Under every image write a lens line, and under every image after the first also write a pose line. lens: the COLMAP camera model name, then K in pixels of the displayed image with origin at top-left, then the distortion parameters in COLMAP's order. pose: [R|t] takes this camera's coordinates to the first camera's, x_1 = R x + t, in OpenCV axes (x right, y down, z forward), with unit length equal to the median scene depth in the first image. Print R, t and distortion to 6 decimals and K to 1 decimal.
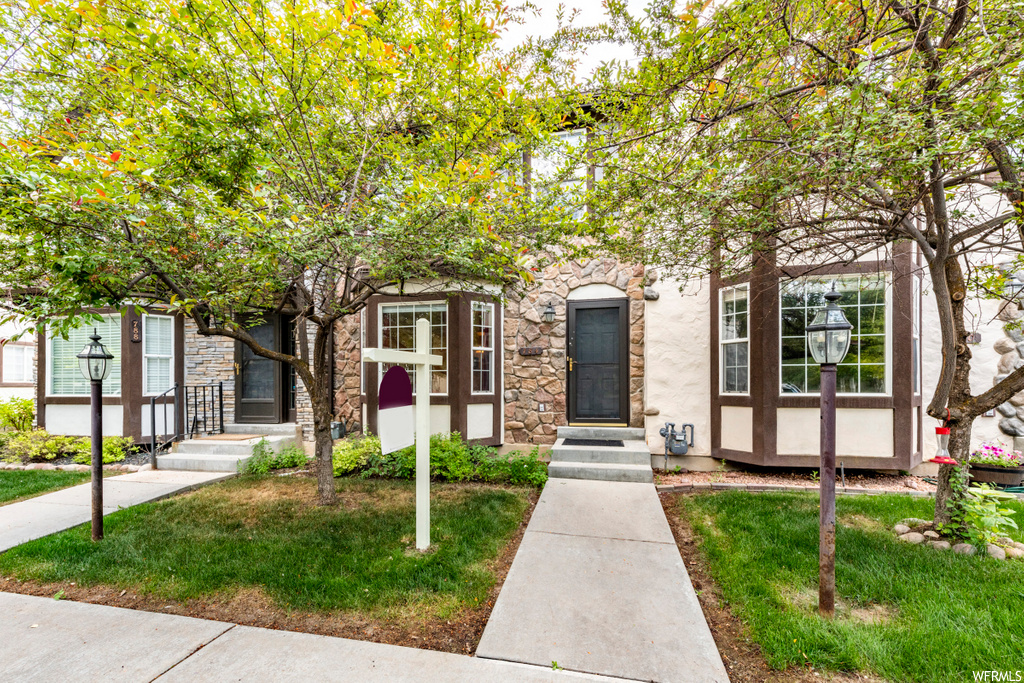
lens RADIAL K [[423.1, 0, 504.1], [0, 423.1, 376.4], [0, 0, 1]] dist [-0.002020, -0.000154]
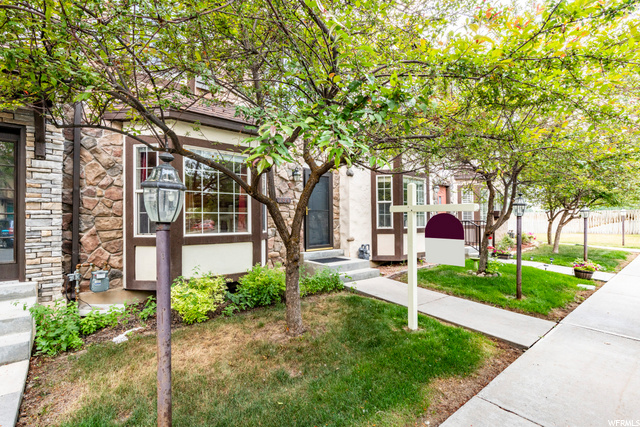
lens RADIAL K [[299.1, 0, 319.8], [0, 299.1, 216.1], [0, 0, 1]] dist [-0.014518, 0.000066]
pose [[0.594654, 0.015651, 0.803830, -0.690313], [-0.001769, 0.999834, -0.018159, 0.010286], [-0.803980, 0.009376, 0.594583, 0.338058]]
